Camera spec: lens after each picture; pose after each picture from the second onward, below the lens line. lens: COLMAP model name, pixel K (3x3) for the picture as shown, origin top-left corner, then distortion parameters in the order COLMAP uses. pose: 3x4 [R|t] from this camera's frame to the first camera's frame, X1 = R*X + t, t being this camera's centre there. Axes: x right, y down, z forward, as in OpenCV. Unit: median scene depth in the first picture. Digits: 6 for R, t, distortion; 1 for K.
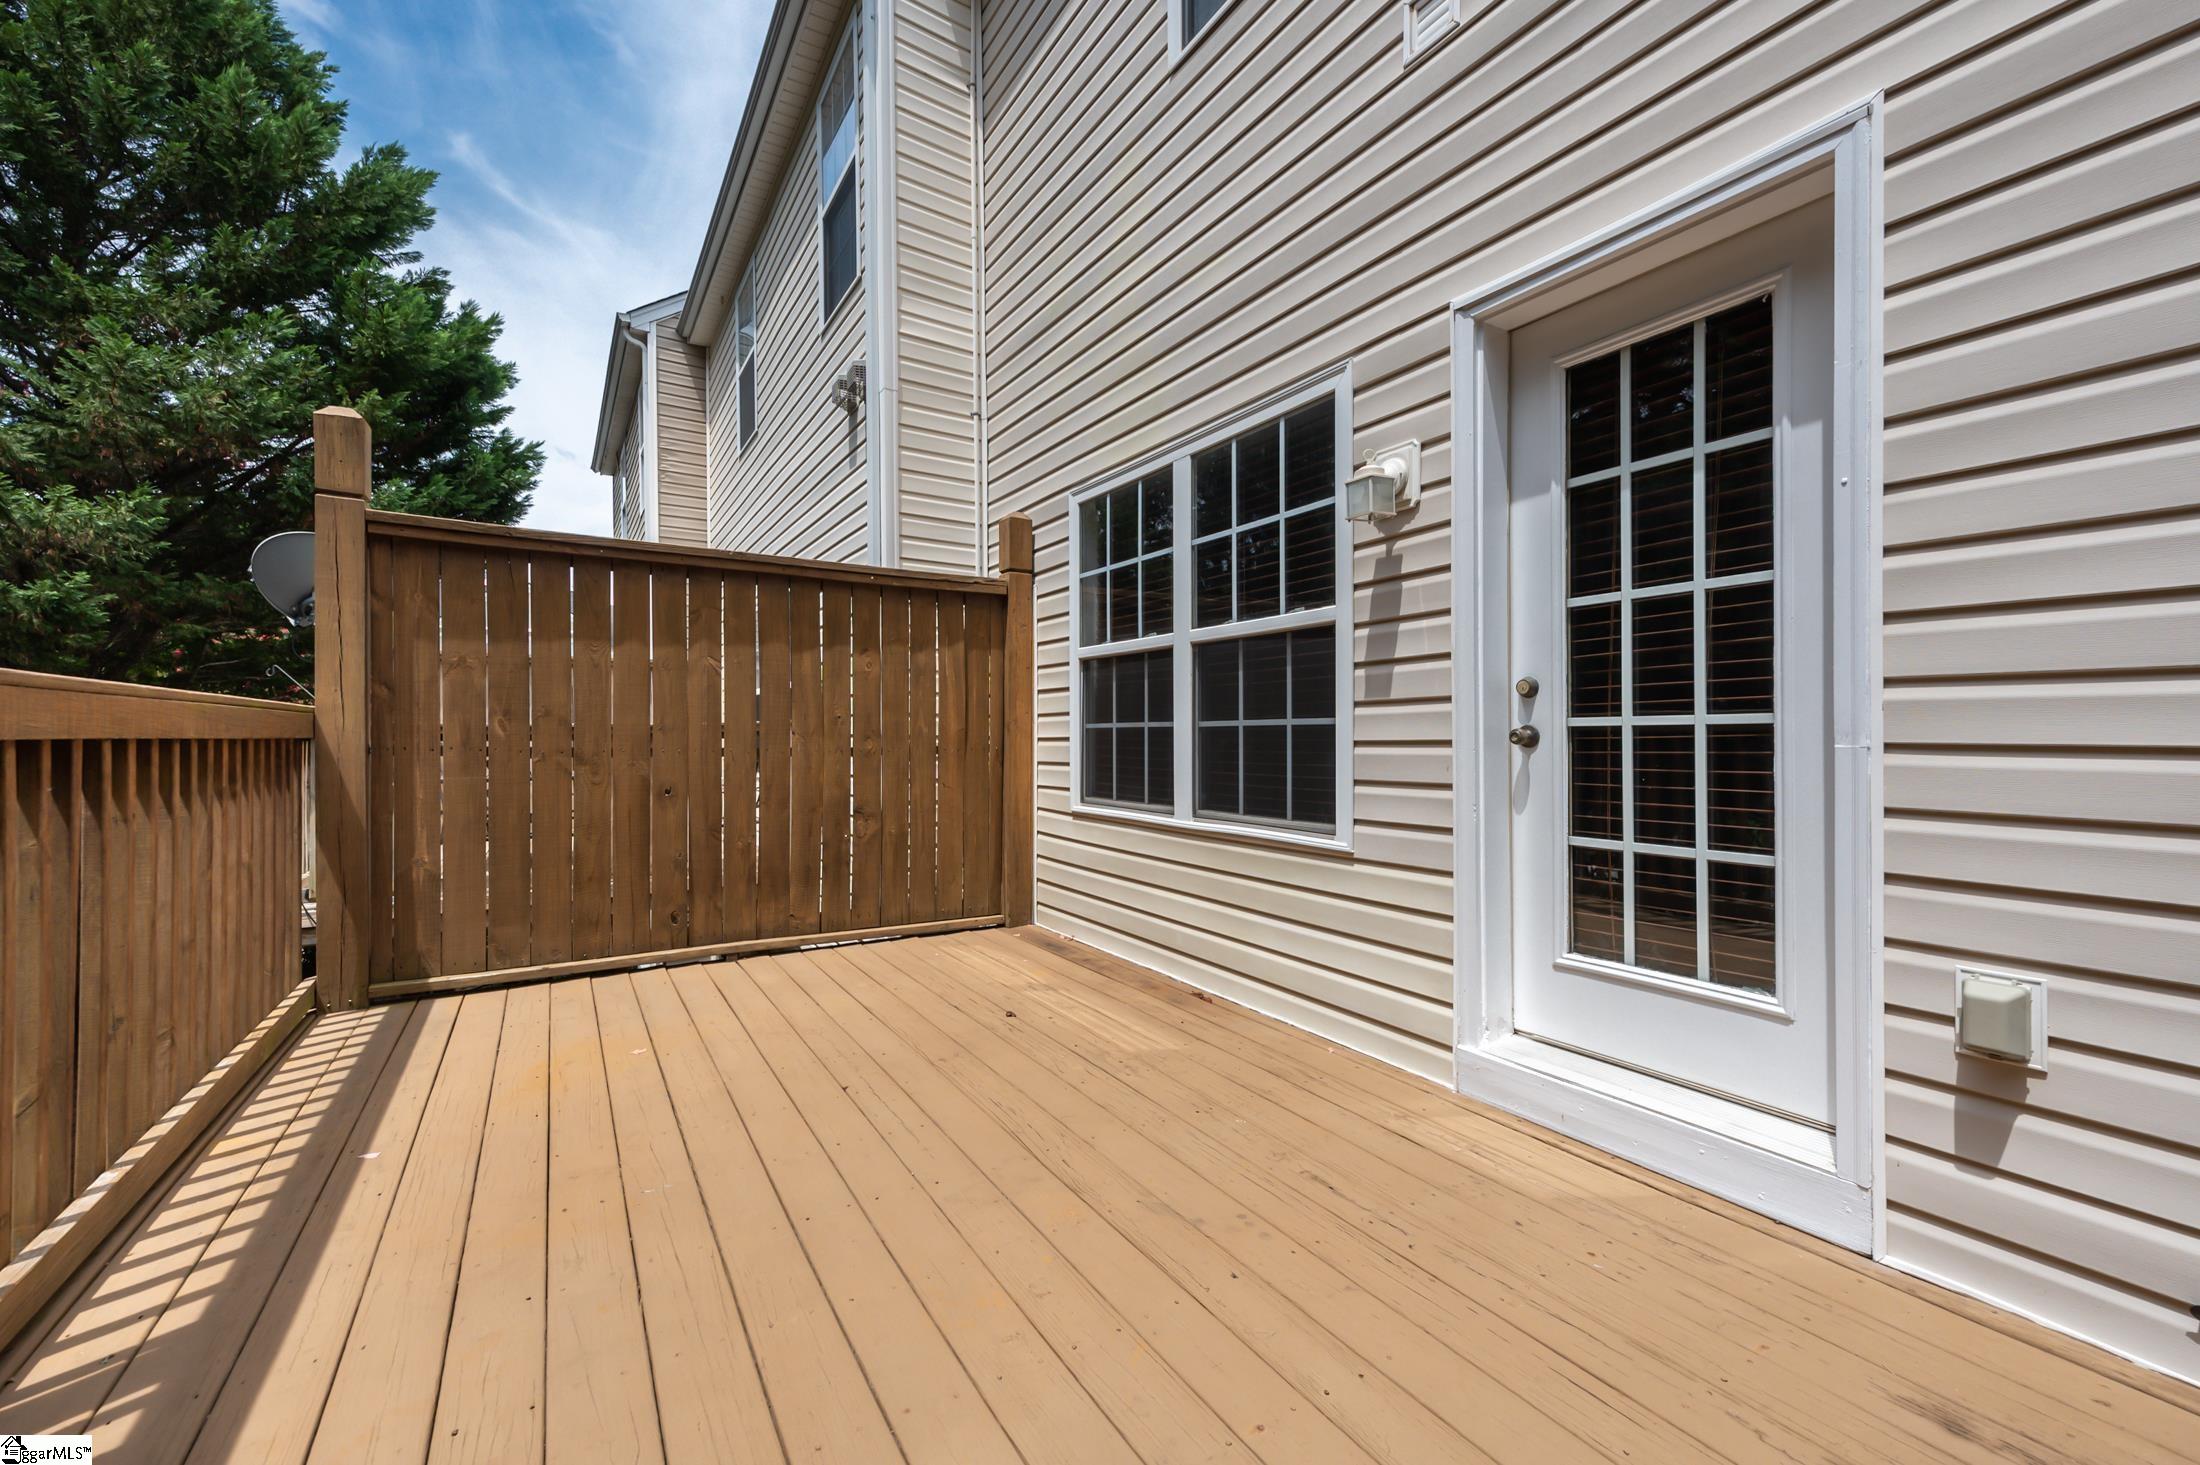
lens RADIAL K [[874.7, 0, 1100.0], [0, 874.7, 732.5], [0, 0, 1]] dist [0.001077, 0.000076]
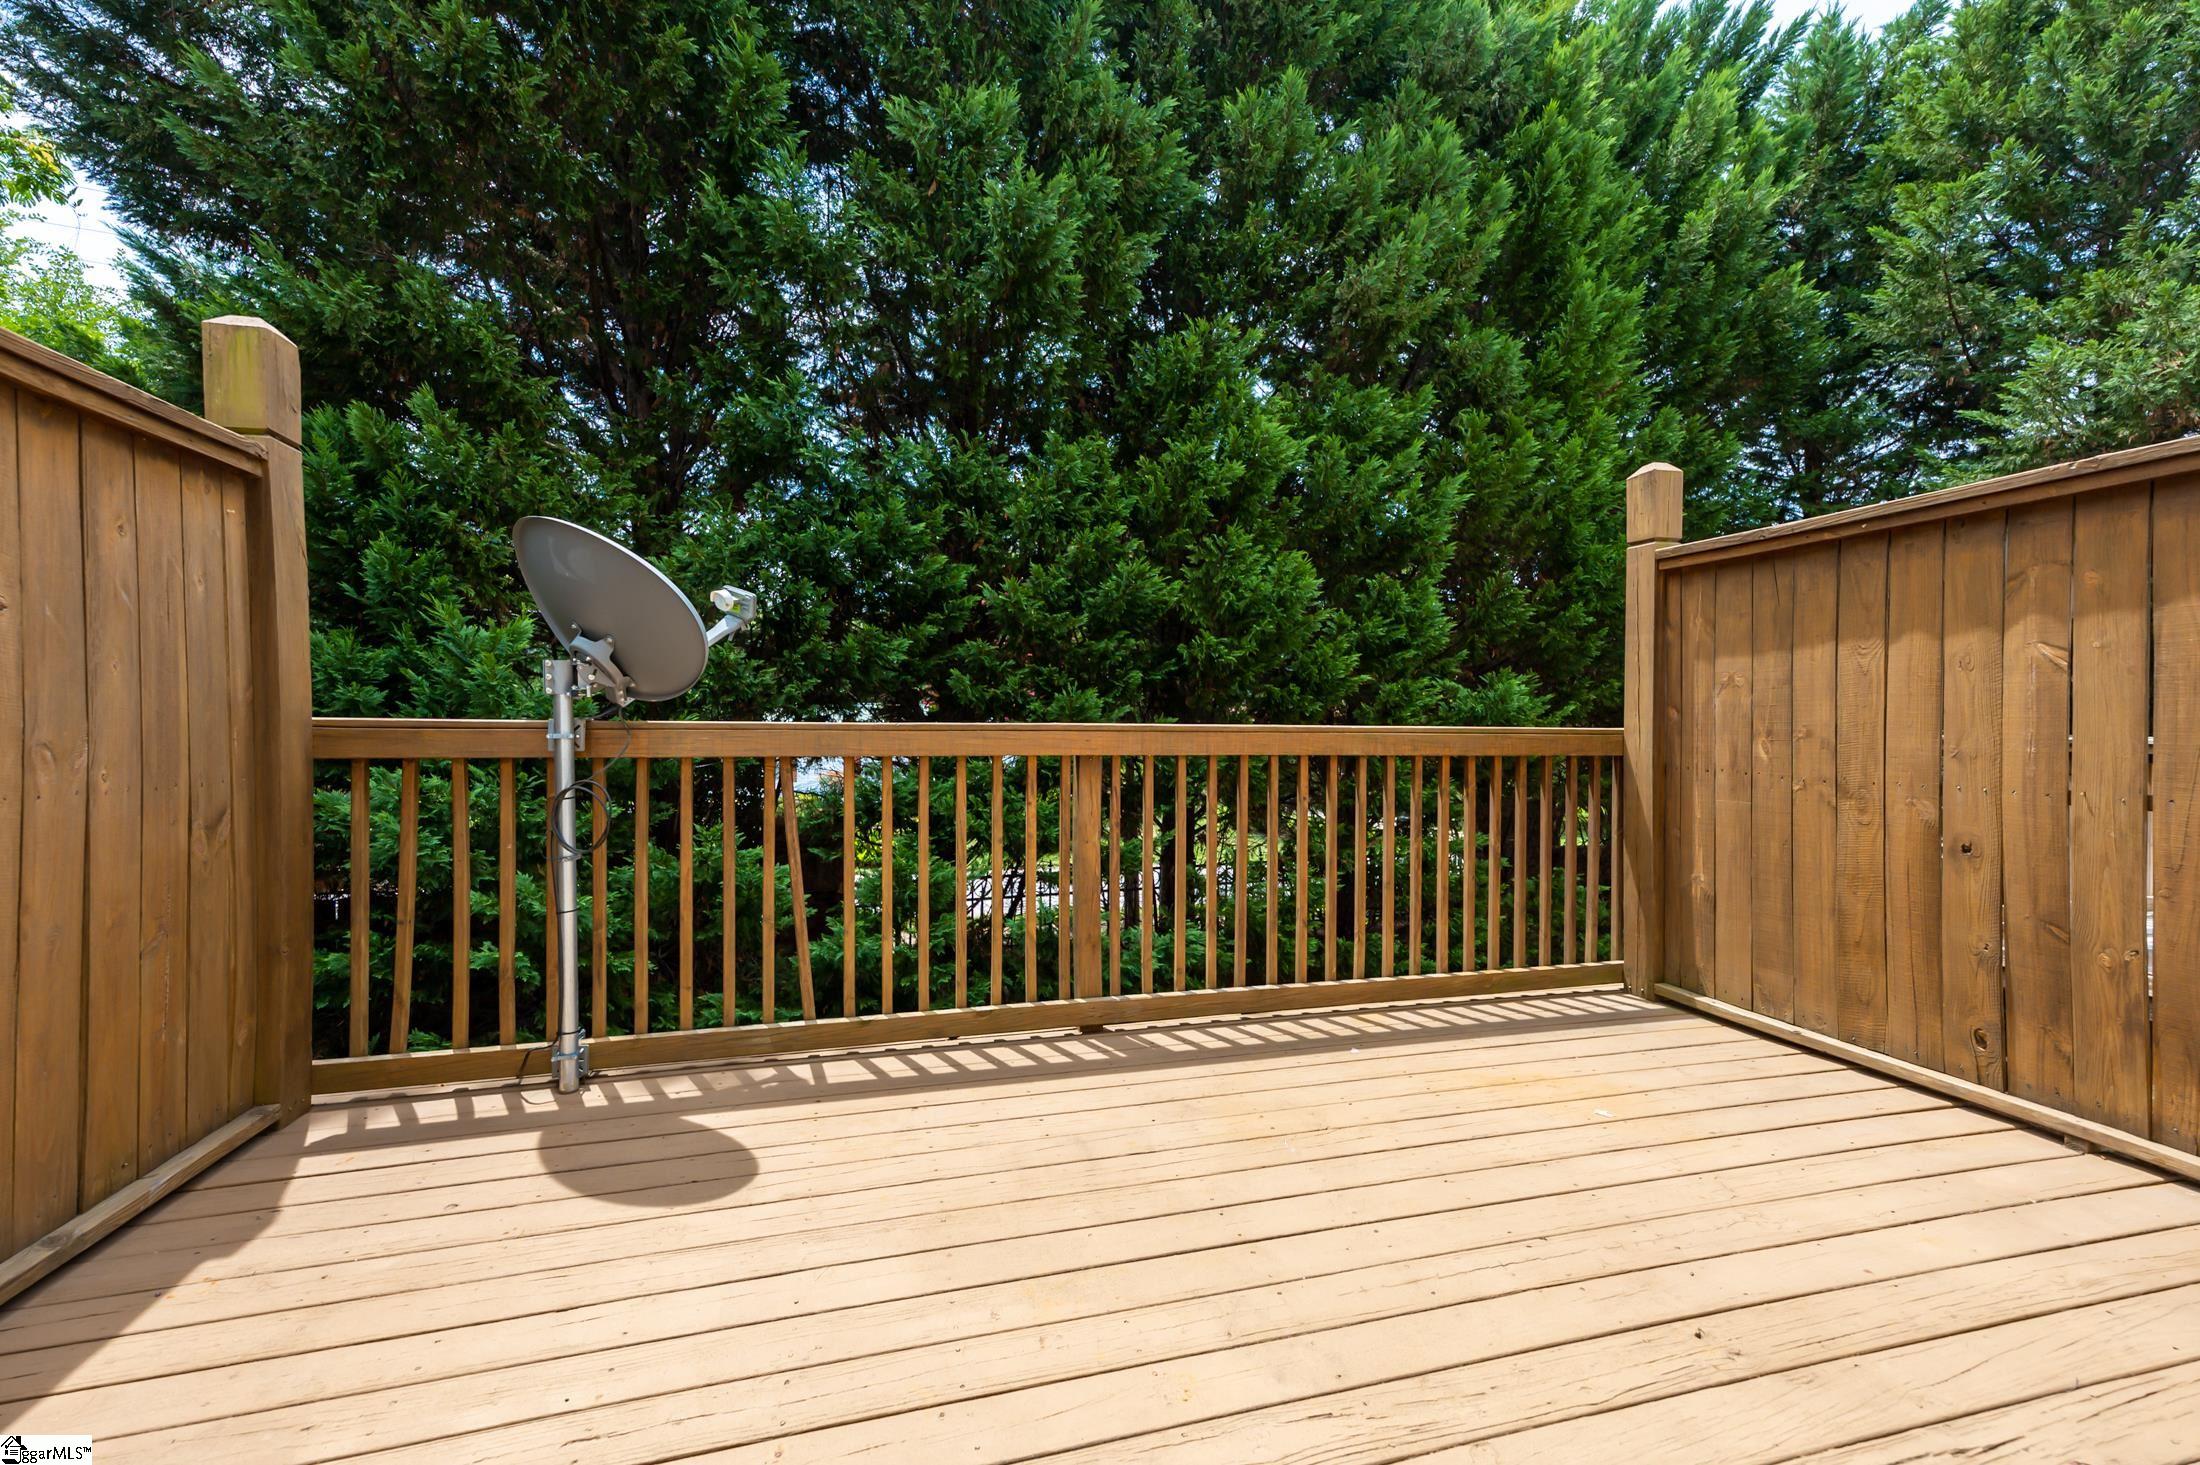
lens RADIAL K [[874.7, 0, 1100.0], [0, 874.7, 732.5], [0, 0, 1]] dist [0.001077, 0.000076]
pose [[-0.297335, 0.004931, -0.954761, 0.421660], [-0.003265, 0.999976, 0.006181, -0.029366], [0.954768, 0.004955, -0.297311, 0.658496]]
